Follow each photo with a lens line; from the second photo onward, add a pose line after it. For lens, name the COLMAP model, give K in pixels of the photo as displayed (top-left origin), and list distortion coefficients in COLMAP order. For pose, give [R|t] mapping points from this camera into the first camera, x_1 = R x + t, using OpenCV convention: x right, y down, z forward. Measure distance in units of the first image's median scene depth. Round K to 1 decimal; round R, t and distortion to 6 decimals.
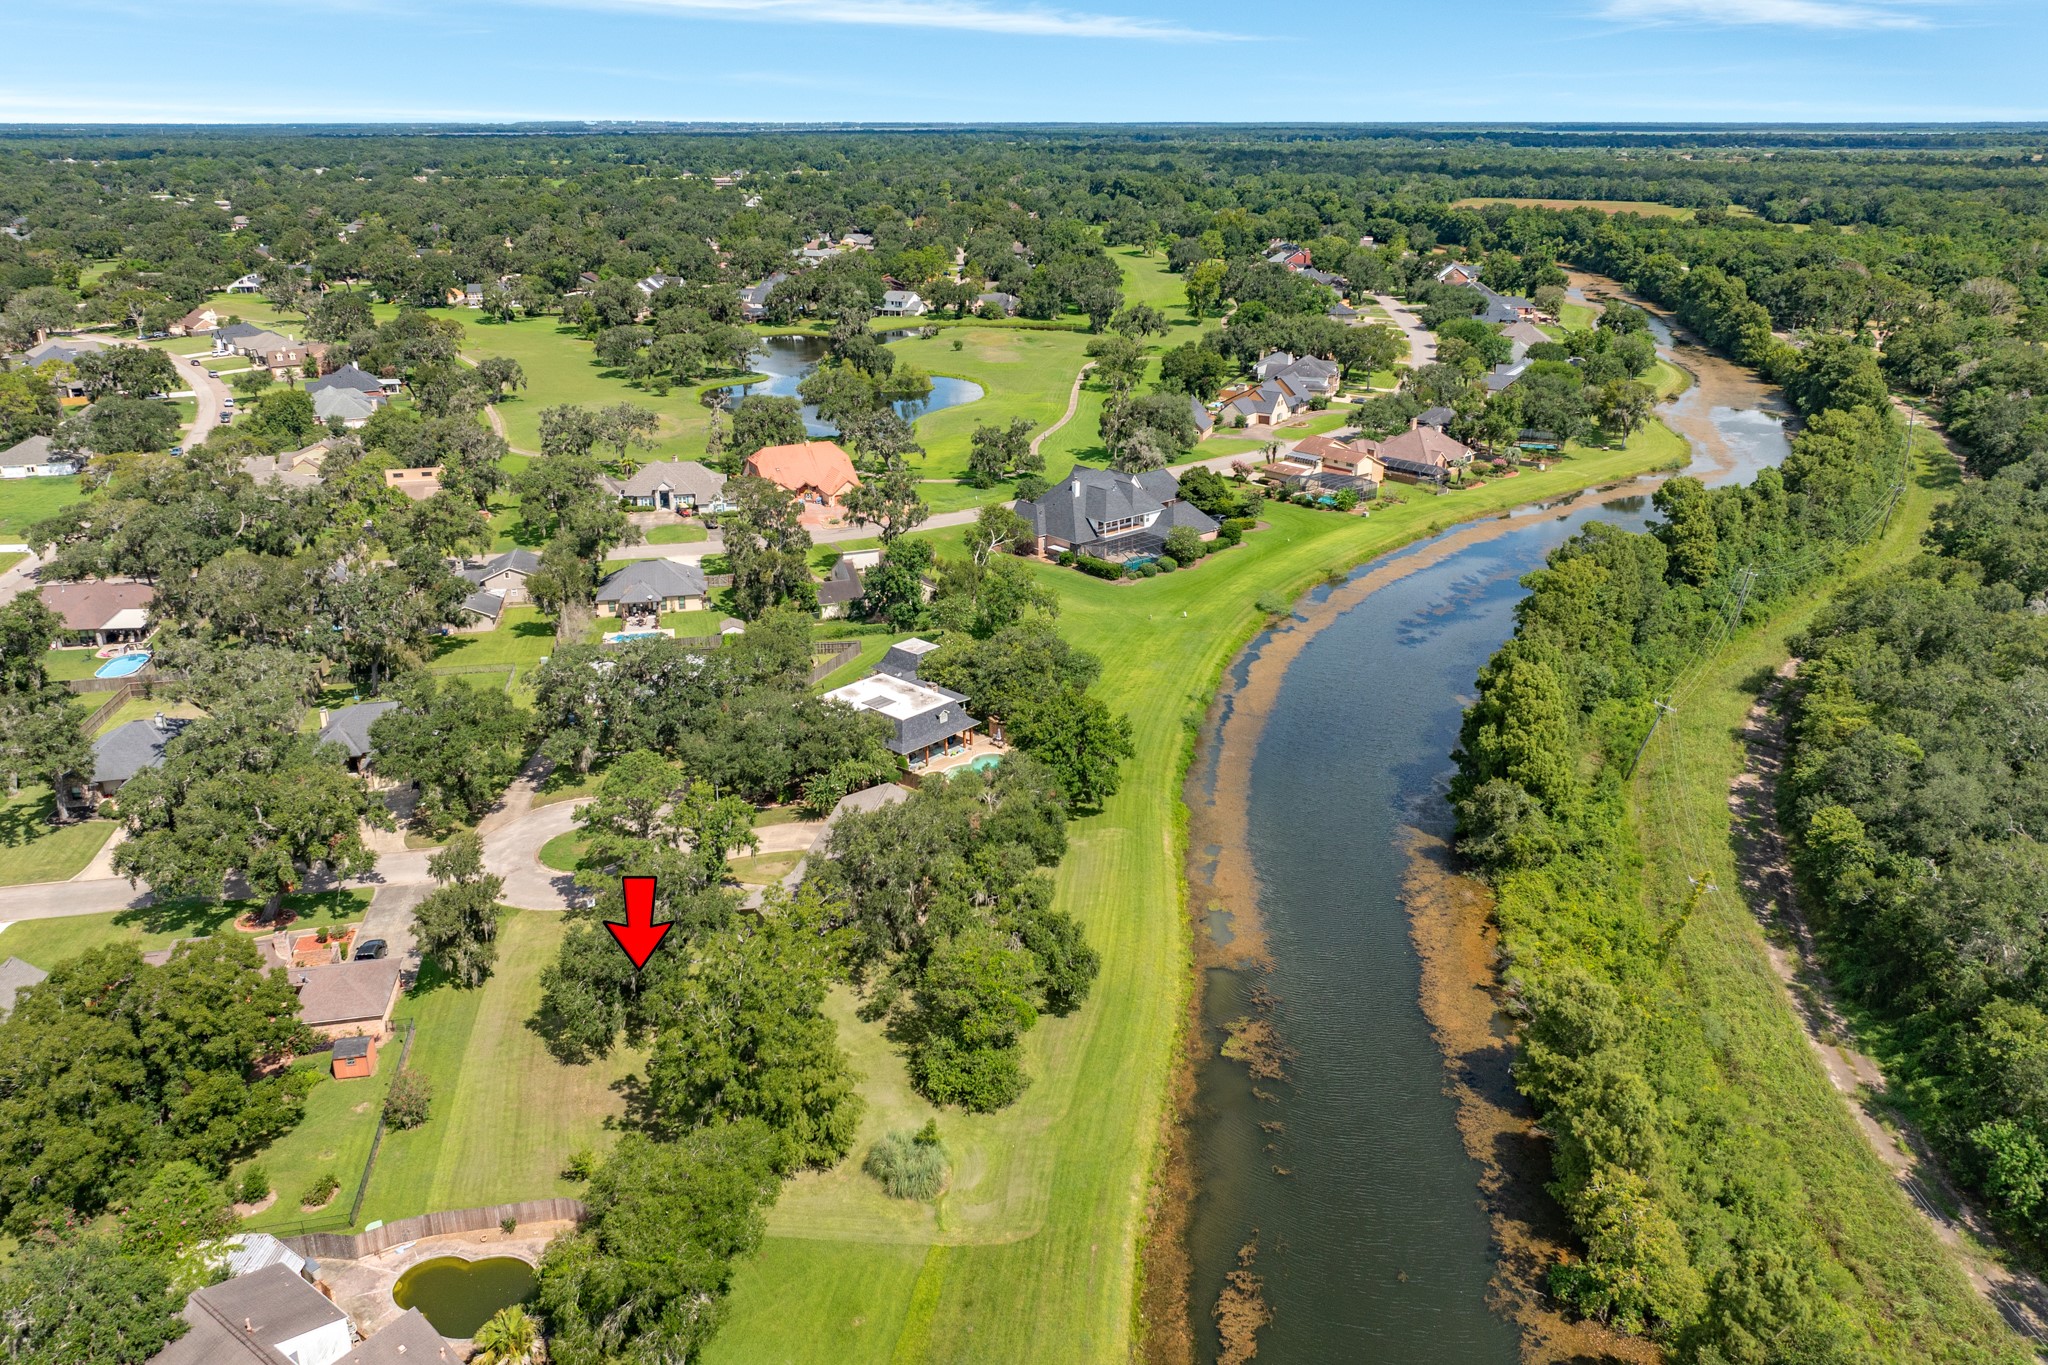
lens RADIAL K [[1440.4, 0, 1024.0], [0, 1440.4, 682.5], [0, 0, 1]] dist [0.001189, -0.009103]
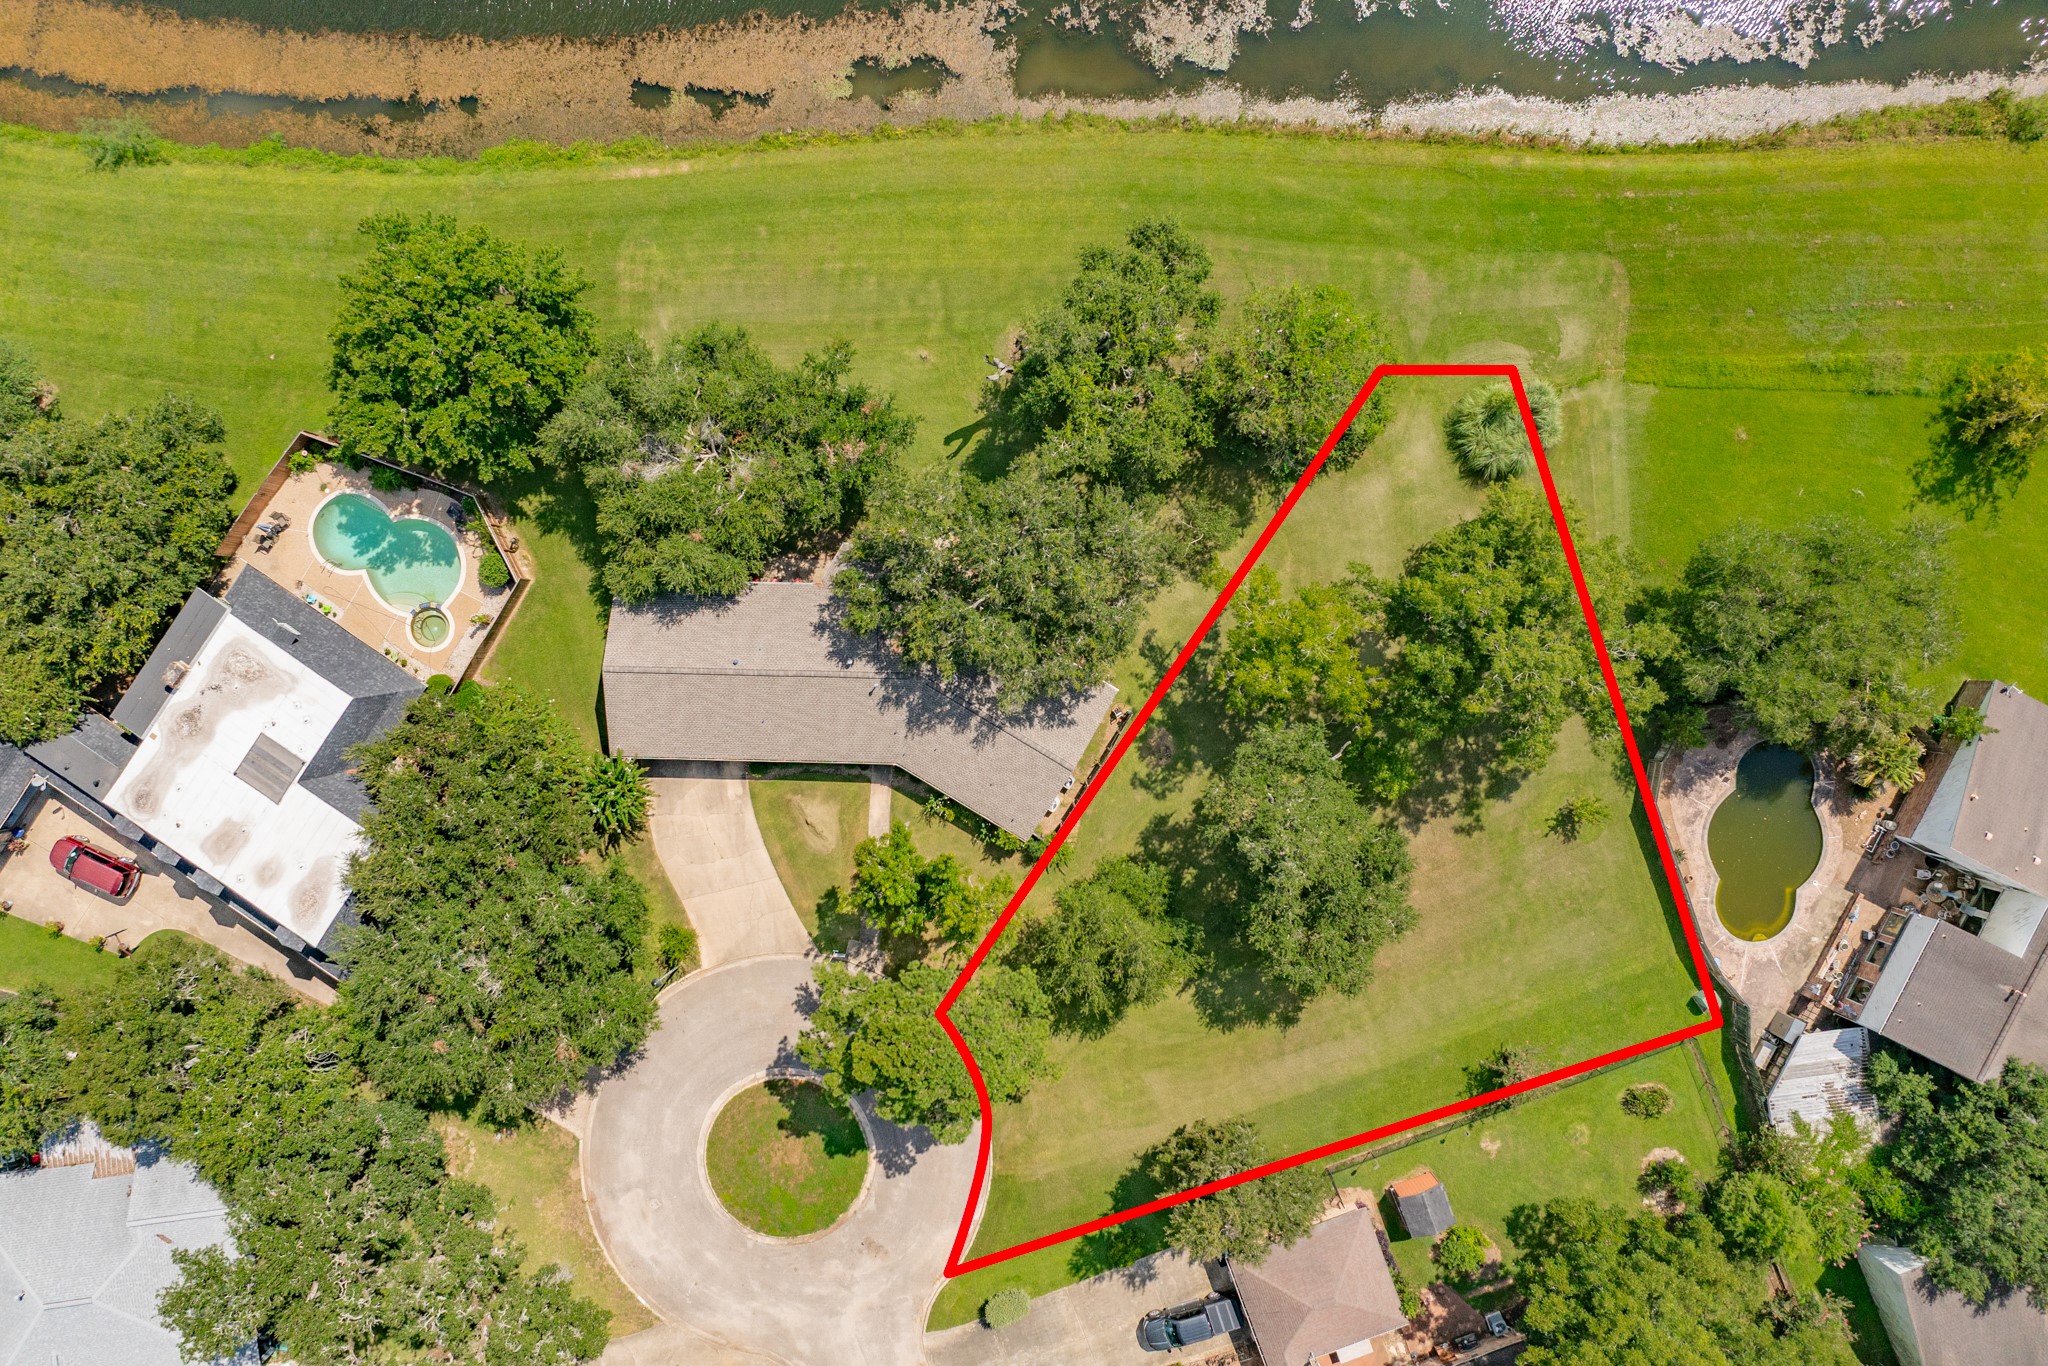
lens RADIAL K [[1440.4, 0, 1024.0], [0, 1440.4, 683.0], [0, 0, 1]] dist [0.001189, -0.009103]
pose [[-0.147603, -0.989014, -0.008084, -0.073565], [0.366969, -0.062353, 0.928141, -0.232695], [-0.918448, 0.134030, 0.372141, 0.406983]]
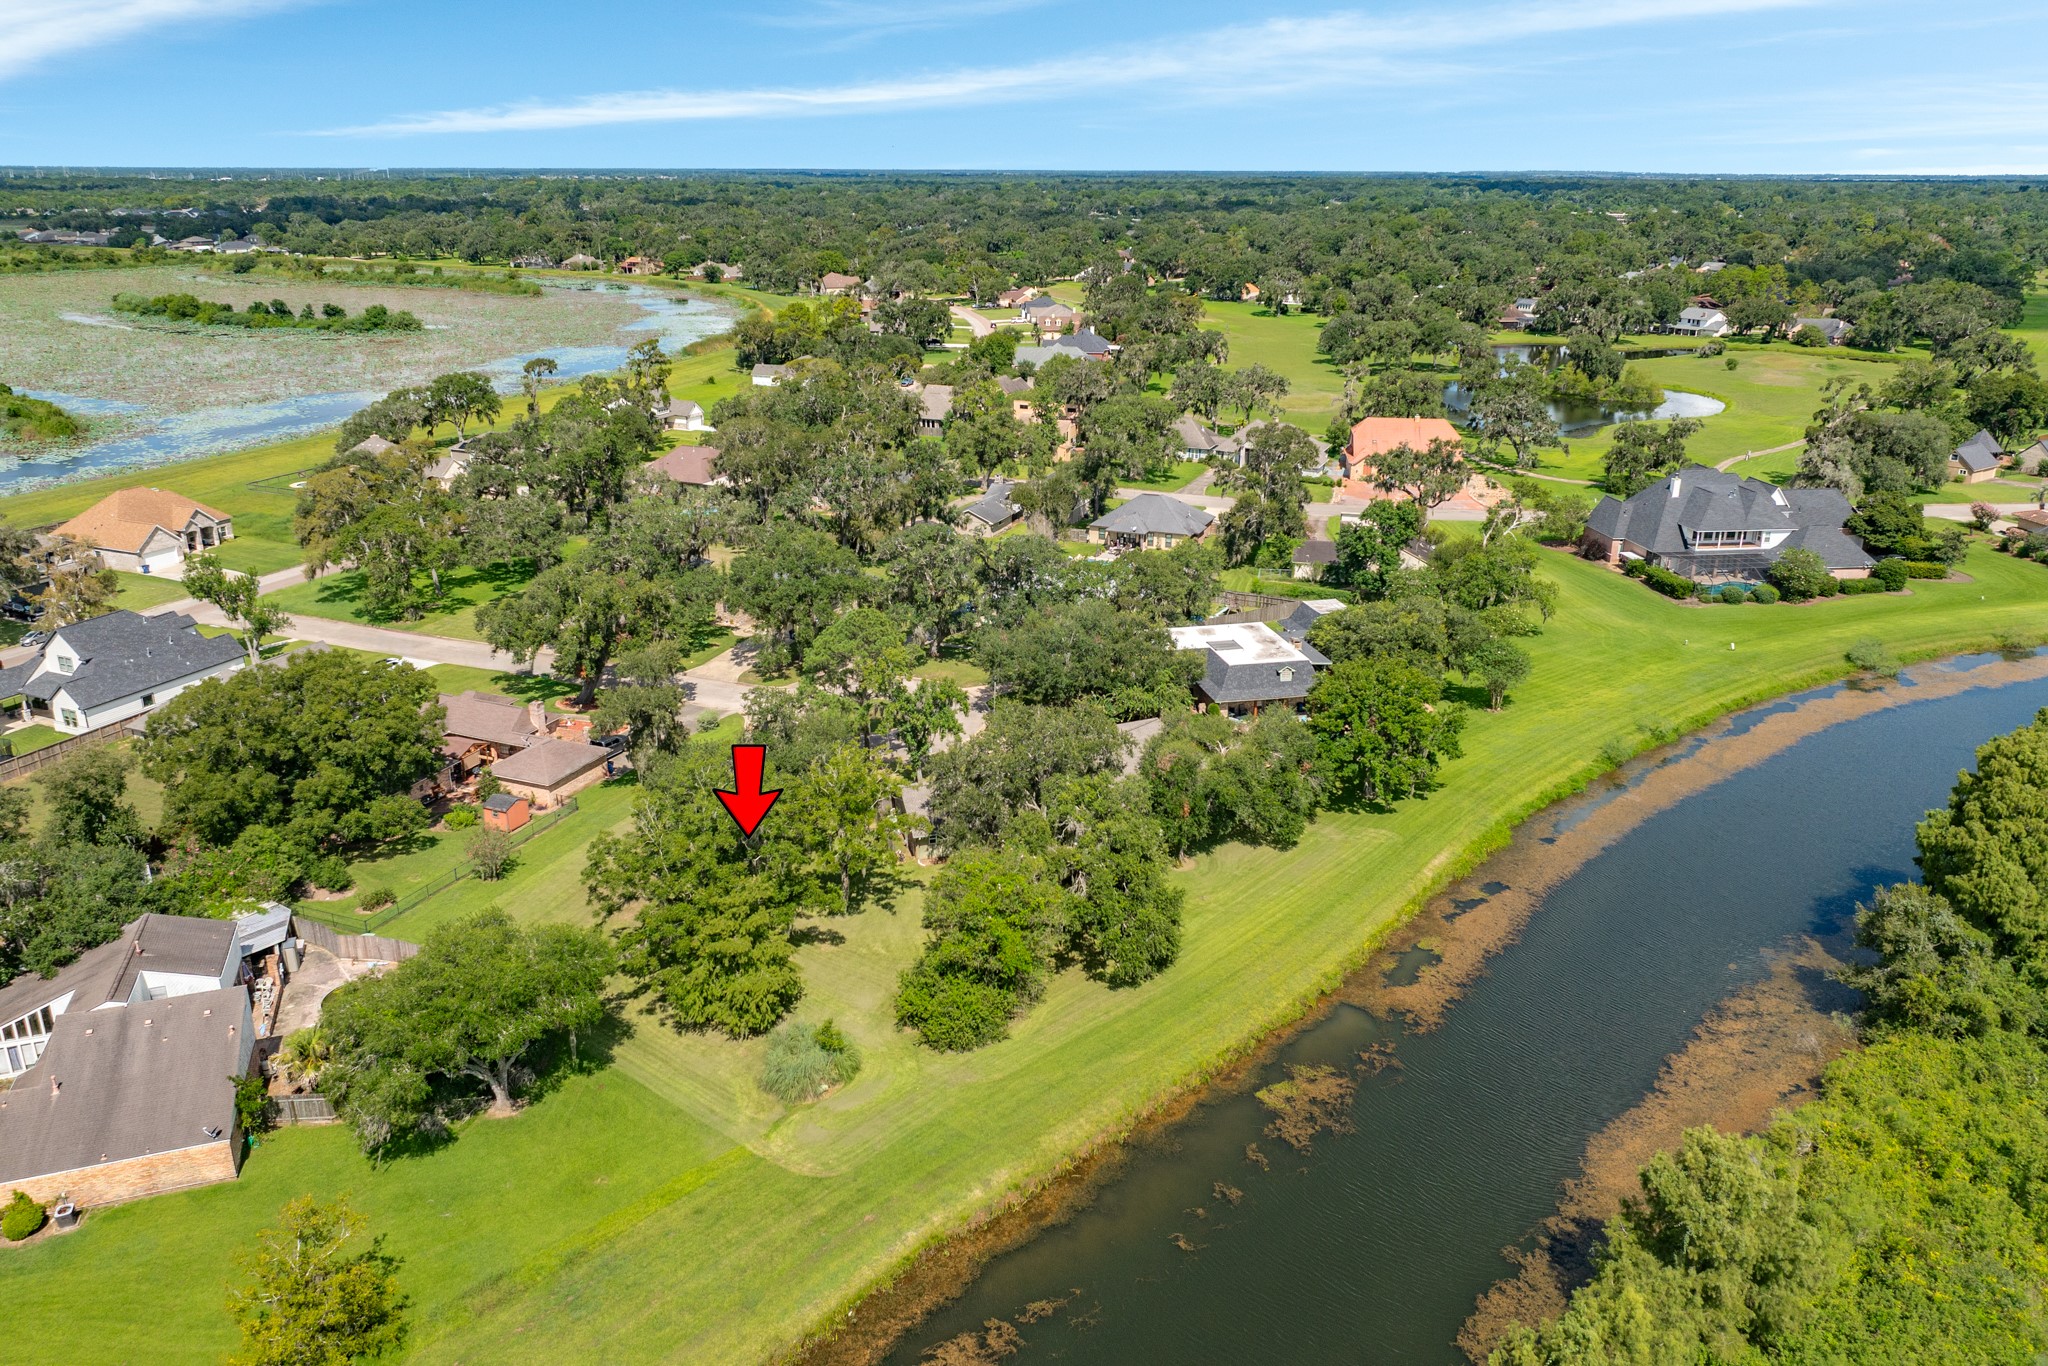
lens RADIAL K [[1440.4, 0, 1024.0], [0, 1440.4, 683.0], [0, 0, 1]] dist [0.001189, -0.009103]
pose [[0.824822, 0.194235, -0.530981, 0.186177], [-0.210097, 0.977186, 0.031095, 0.023977], [0.524907, 0.085909, 0.846813, 0.134150]]
